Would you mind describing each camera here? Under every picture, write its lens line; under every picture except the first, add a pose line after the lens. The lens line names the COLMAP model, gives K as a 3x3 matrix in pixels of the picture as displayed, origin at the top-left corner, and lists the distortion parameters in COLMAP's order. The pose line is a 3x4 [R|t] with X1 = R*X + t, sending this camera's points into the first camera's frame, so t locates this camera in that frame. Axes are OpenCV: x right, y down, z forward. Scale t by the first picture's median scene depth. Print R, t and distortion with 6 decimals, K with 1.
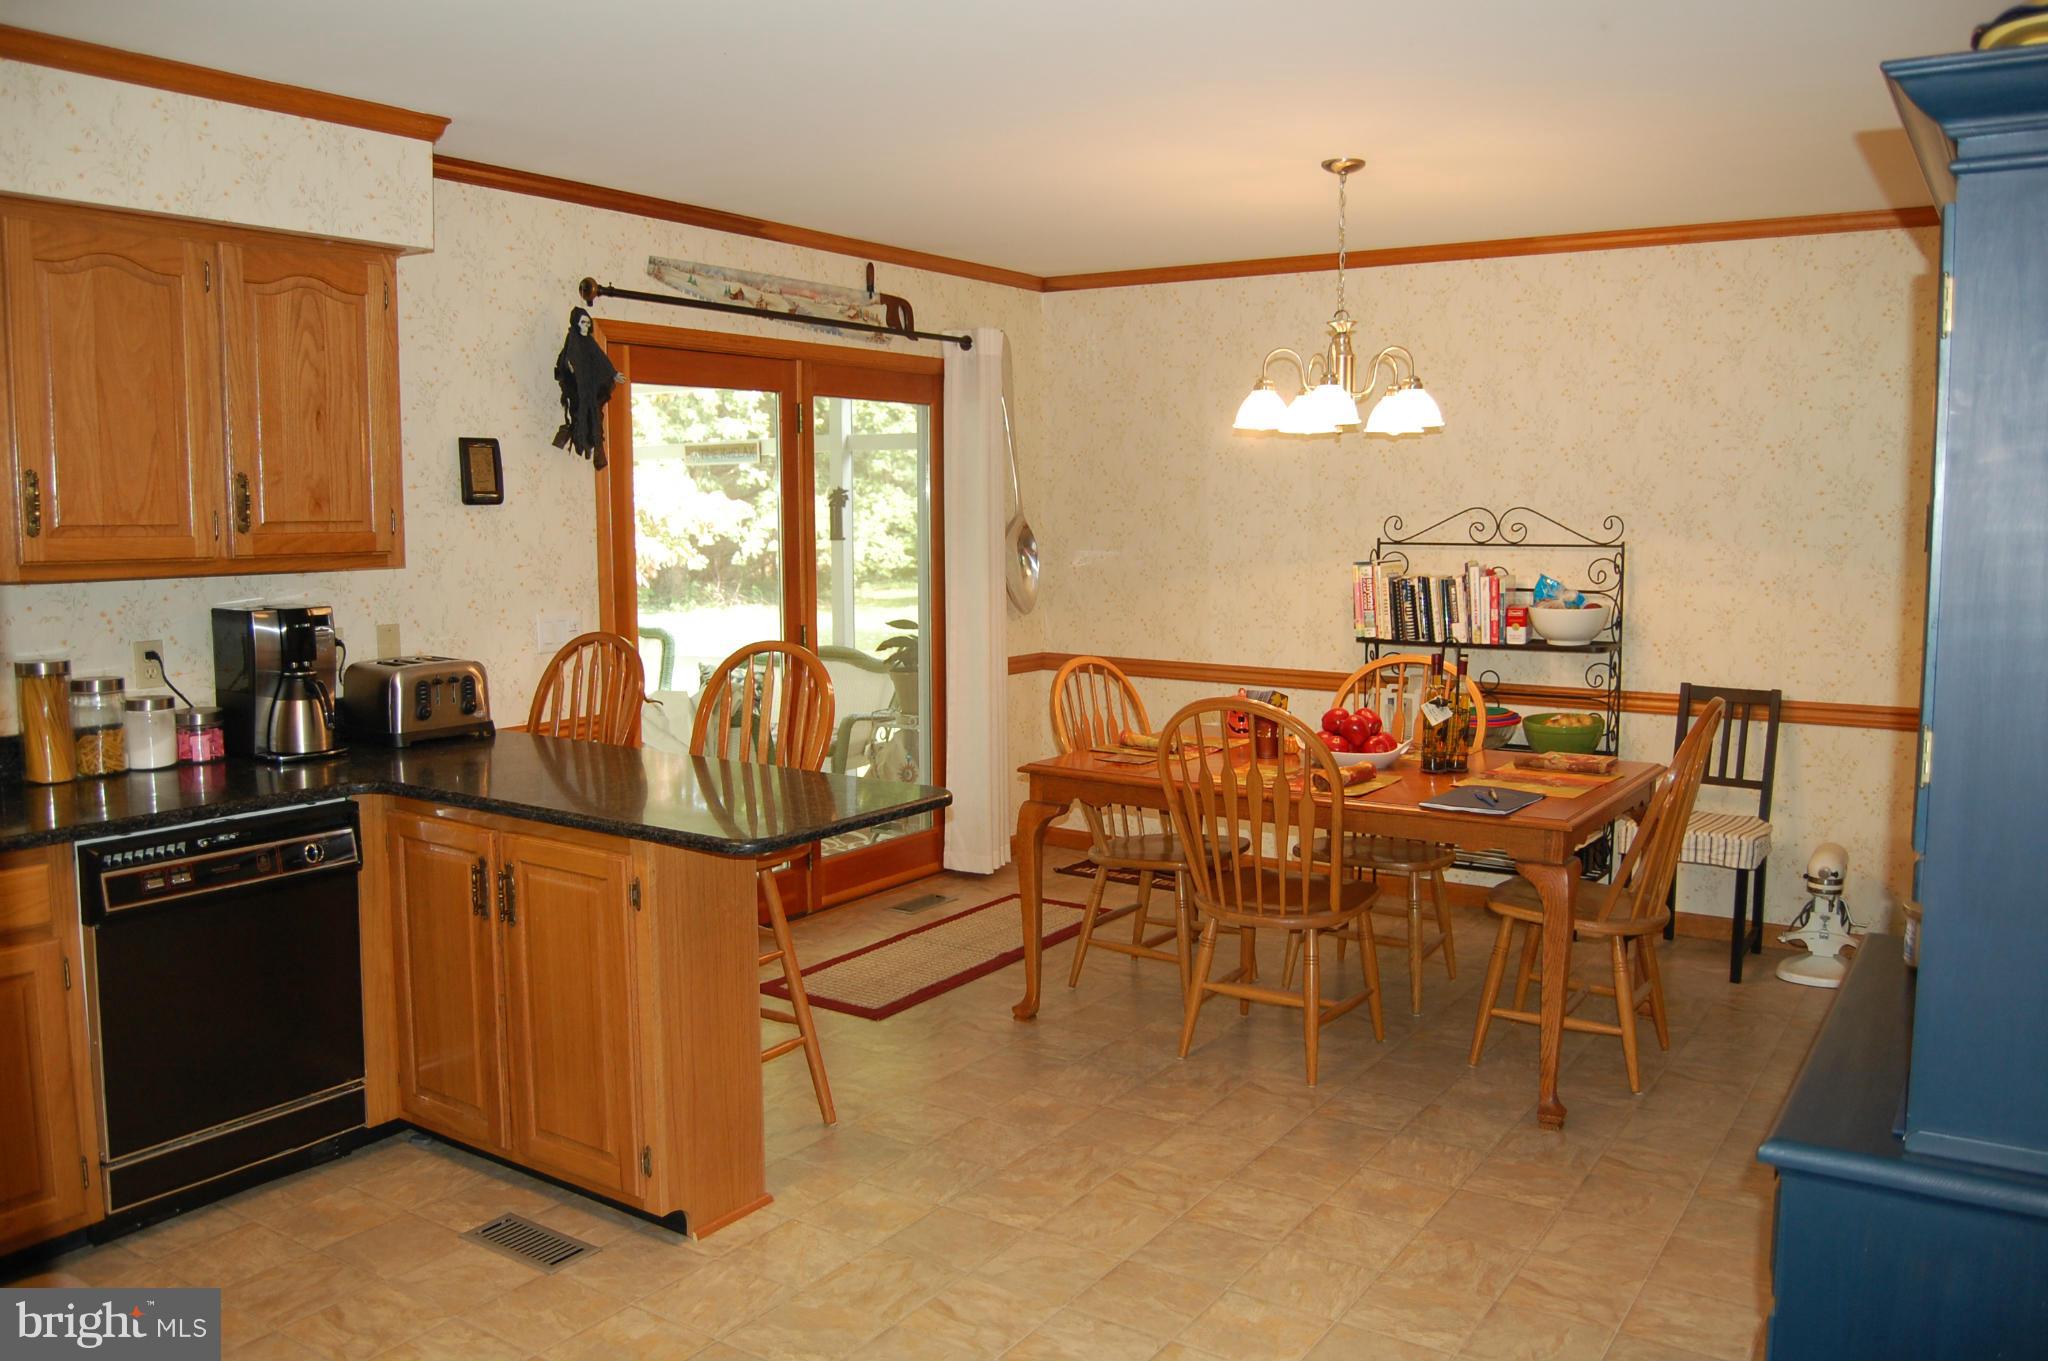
lens RADIAL K [[1627.3, 0, 1024.0], [0, 1627.3, 680.5], [0, 0, 1]] dist [-0.077631, 0.013433]
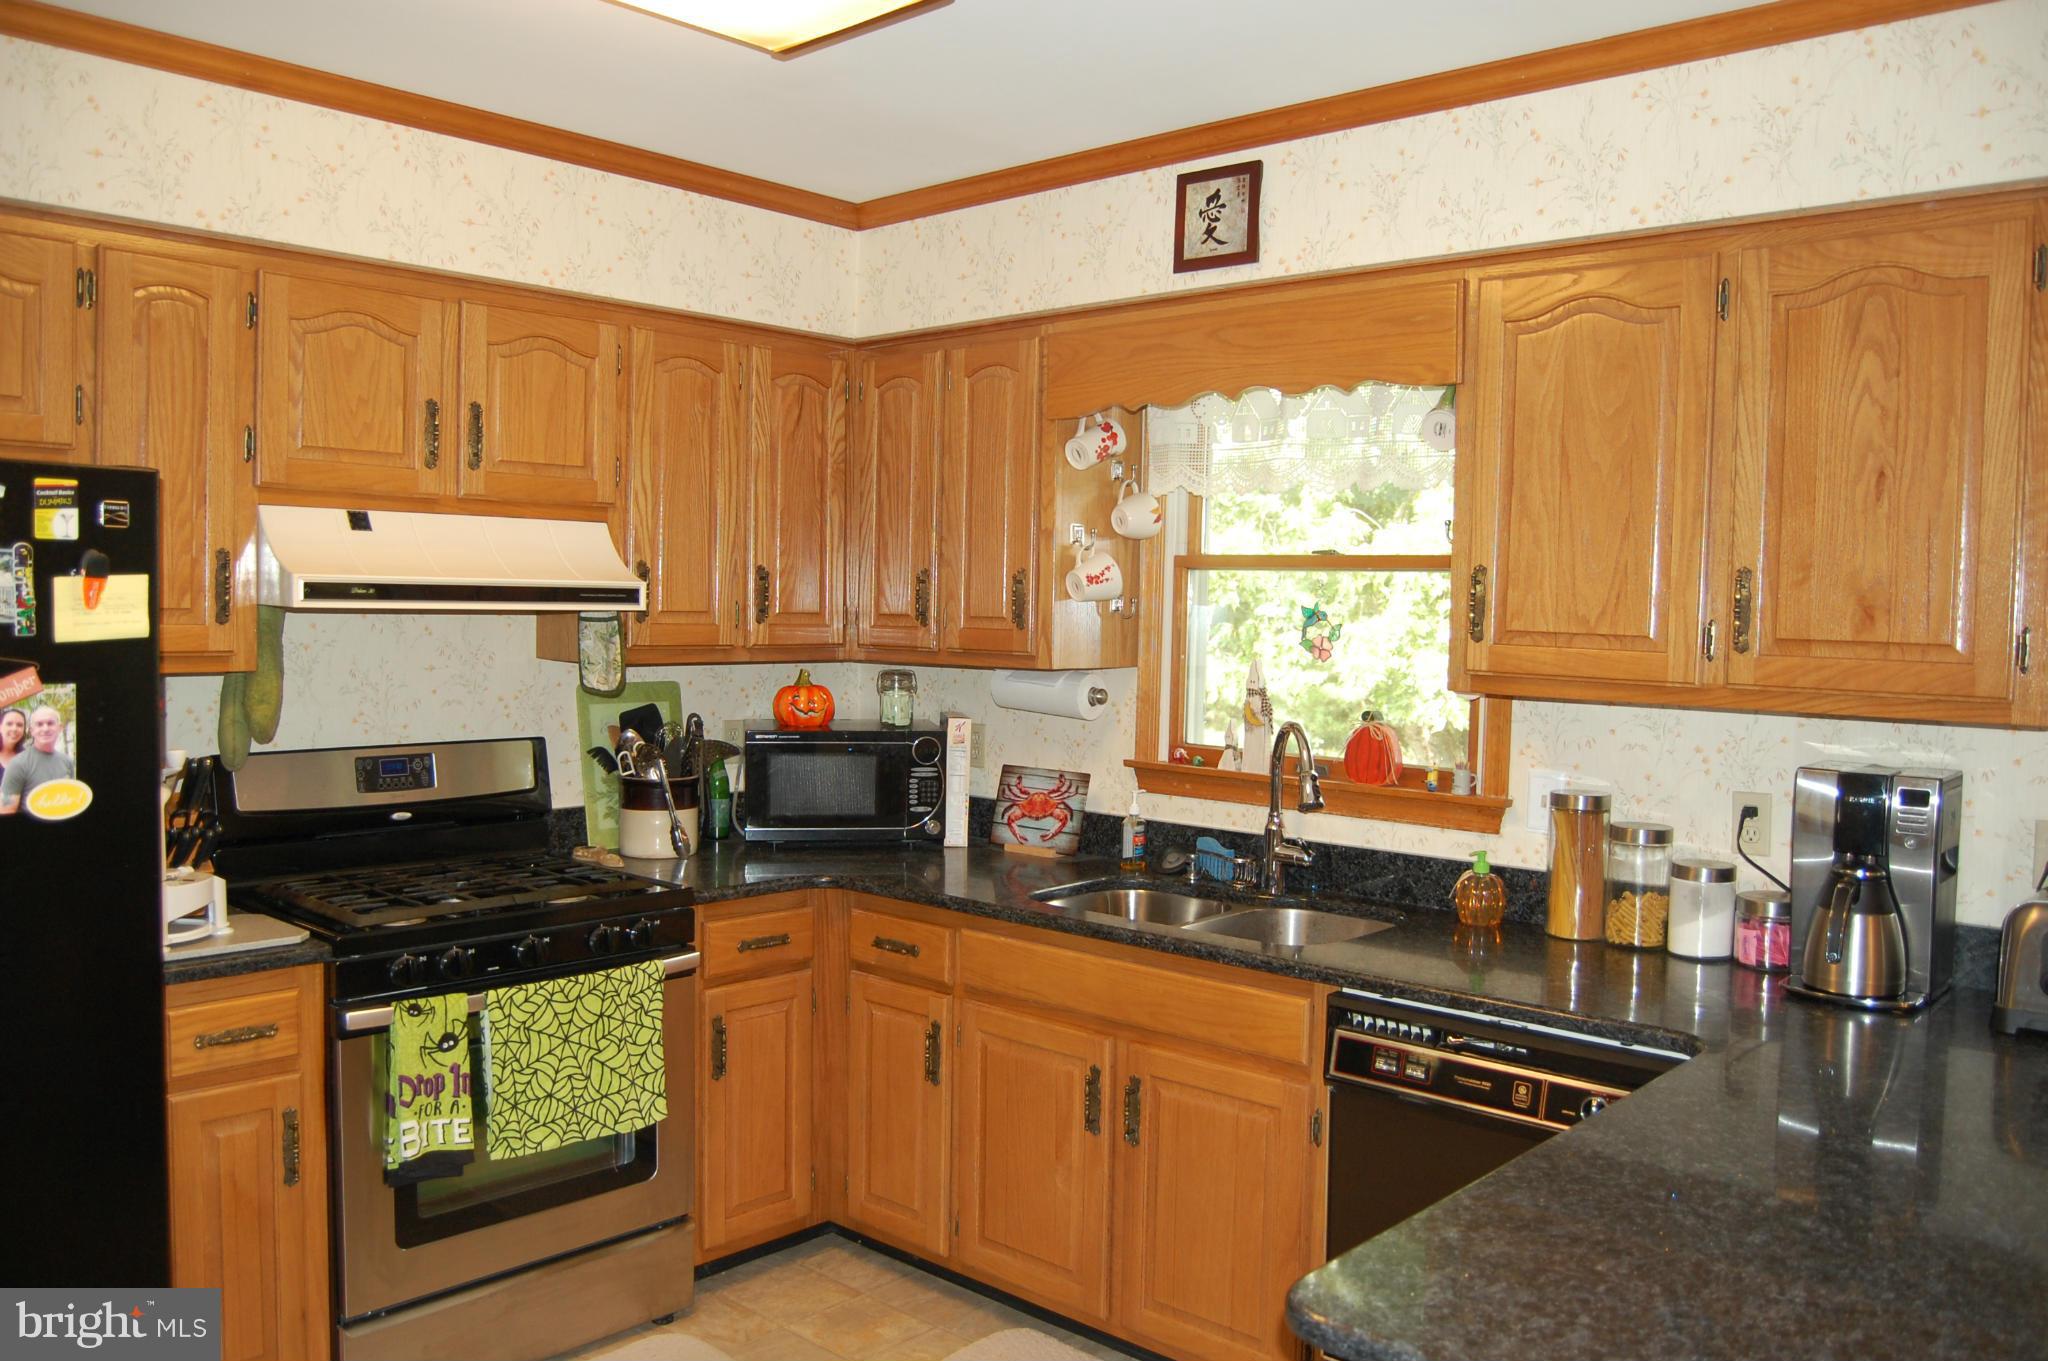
lens RADIAL K [[1627.3, 0, 1024.0], [0, 1627.3, 680.5], [0, 0, 1]] dist [-0.077631, 0.013433]
pose [[-0.156126, 0.045486, -0.986689, 0.252918], [-0.128058, 0.989576, 0.065882, -0.084887], [0.979401, 0.136640, -0.148673, 0.783363]]
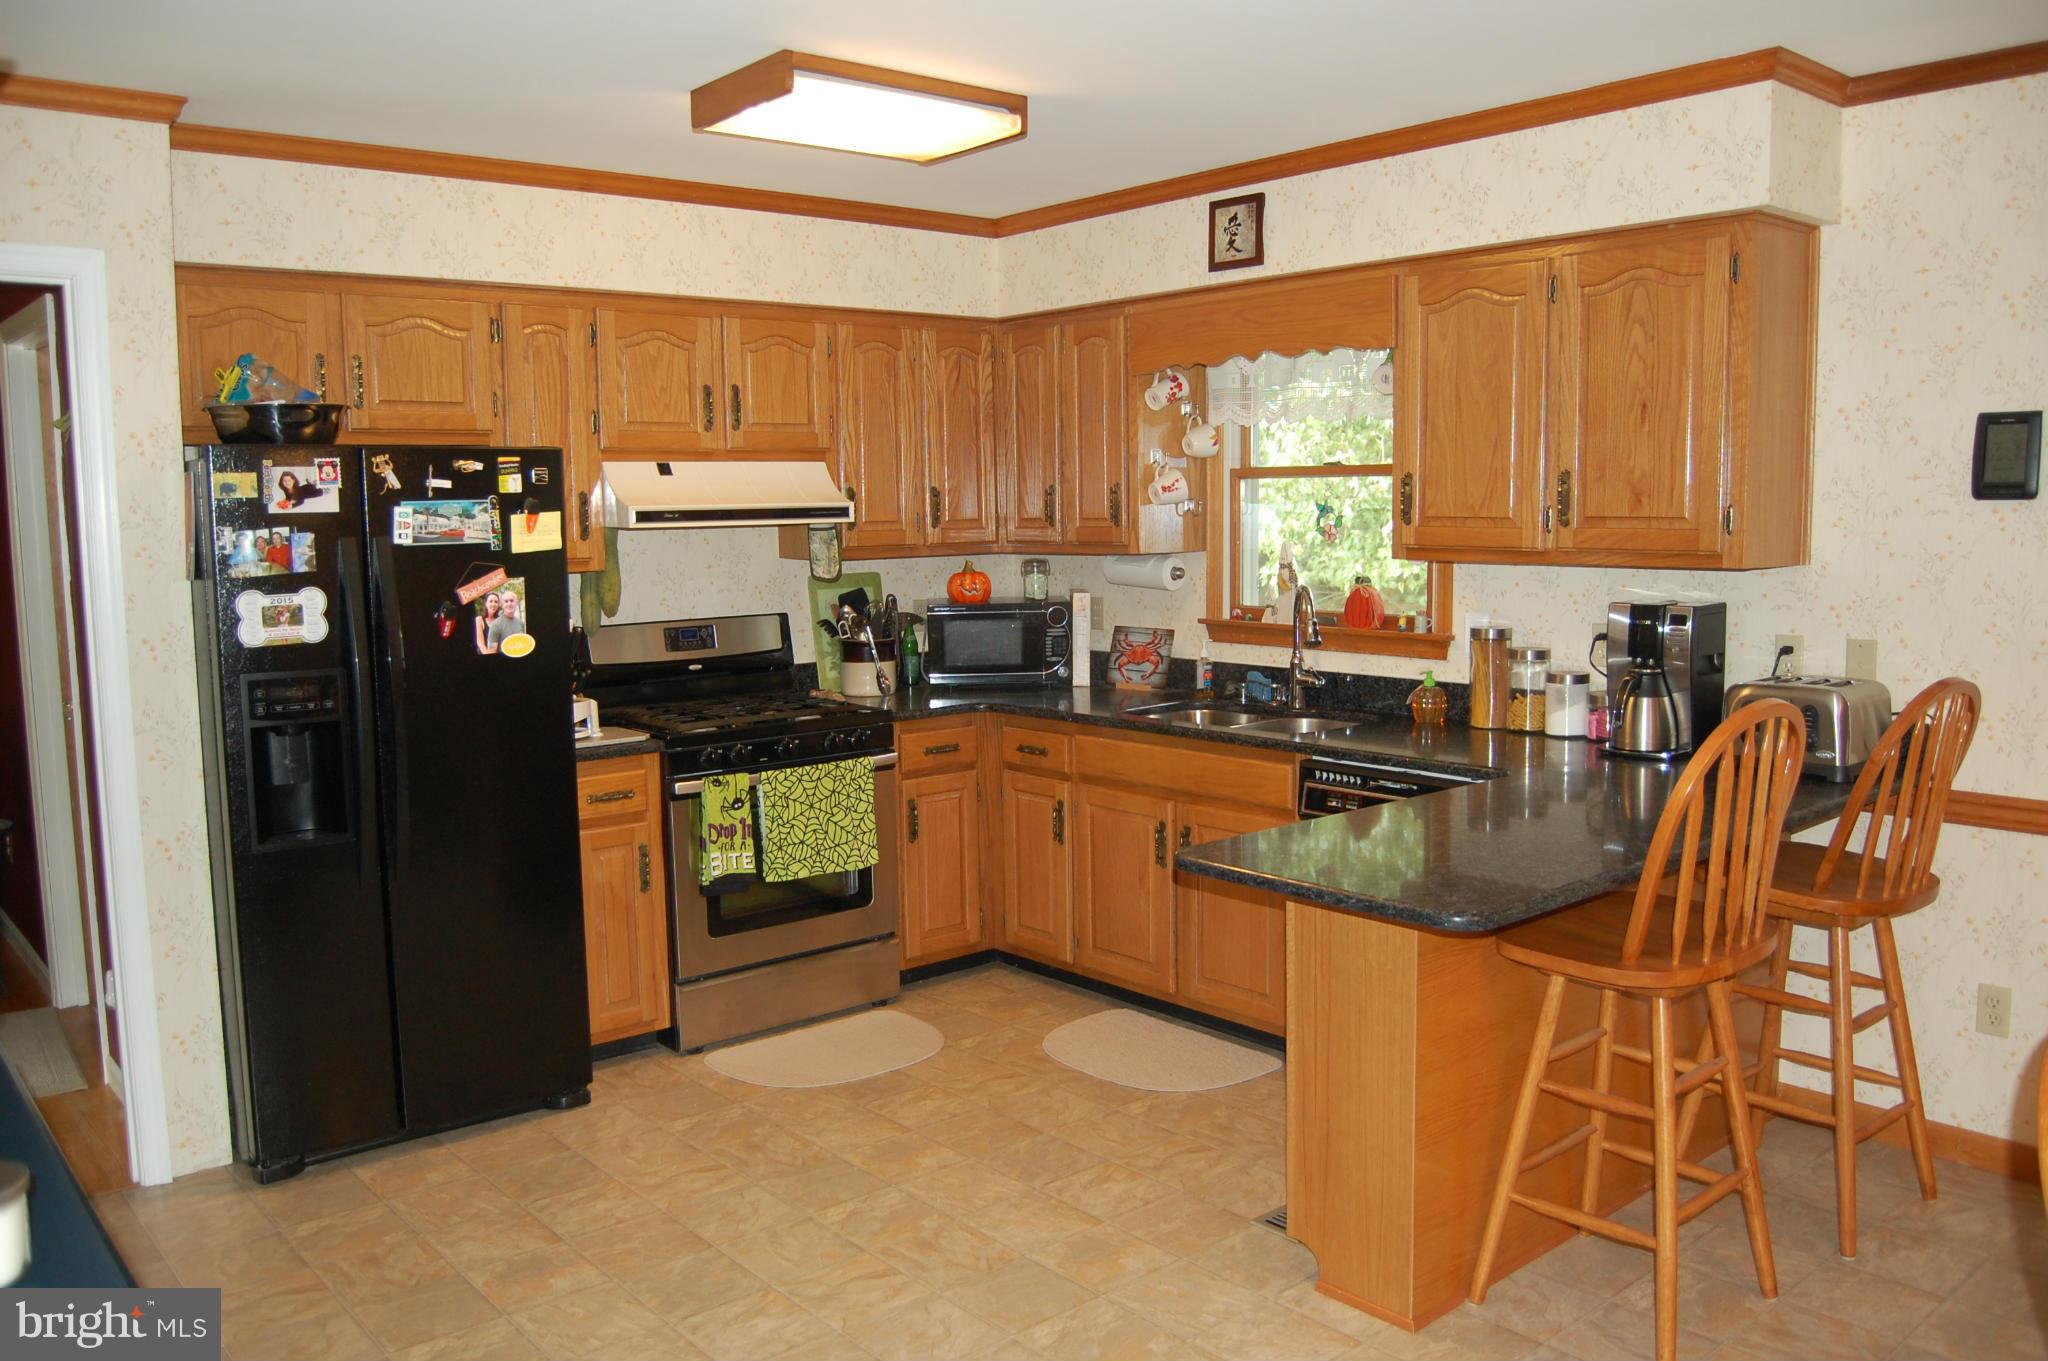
lens RADIAL K [[1627.3, 0, 1024.0], [0, 1627.3, 680.5], [0, 0, 1]] dist [-0.077631, 0.013433]
pose [[-0.278730, 0.110460, -0.953996, 0.631307], [-0.089790, 0.986015, 0.140401, -0.107877], [0.956163, 0.124793, -0.264914, 0.936441]]
